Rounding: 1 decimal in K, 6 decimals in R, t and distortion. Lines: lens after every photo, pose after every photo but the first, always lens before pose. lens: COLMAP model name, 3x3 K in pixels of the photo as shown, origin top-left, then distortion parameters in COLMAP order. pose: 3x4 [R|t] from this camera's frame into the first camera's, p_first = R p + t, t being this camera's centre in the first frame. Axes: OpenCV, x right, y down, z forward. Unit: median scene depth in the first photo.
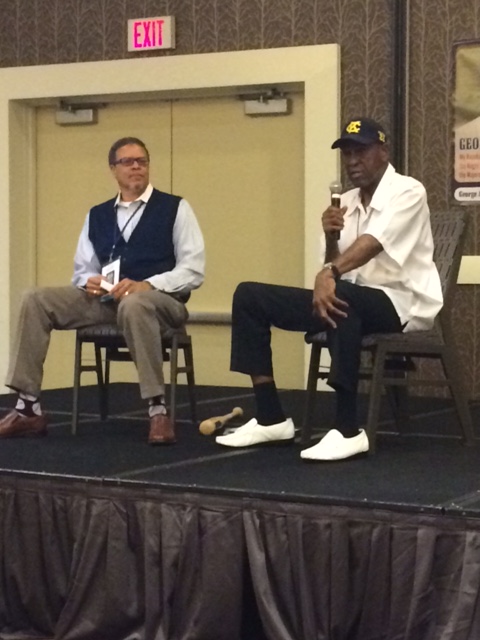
lens RADIAL K [[1531.6, 0, 240.0], [0, 1531.6, 320.0], [0, 0, 1]] dist [-0.990924, 13.223827]
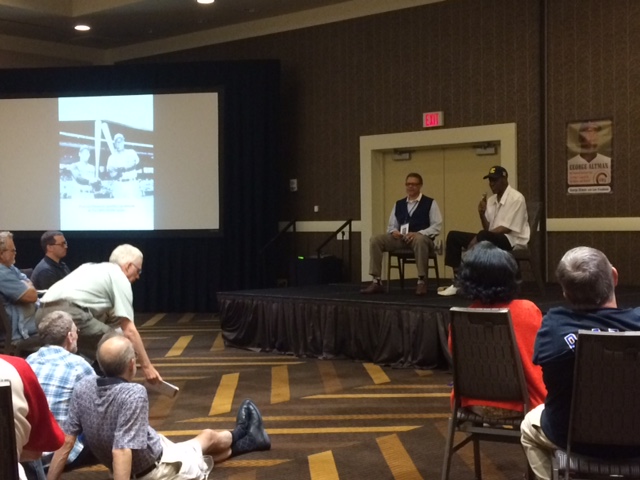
lens RADIAL K [[1010.2, 0, 320.0], [0, 1010.2, 240.0], [0, 0, 1]] dist [0.002577, 0.001511]
pose [[0.971971, -0.011532, -0.234816, 0.167063], [0.007653, 0.999819, -0.017425, 0.014845], [0.234975, 0.015140, 0.971884, -0.635444]]
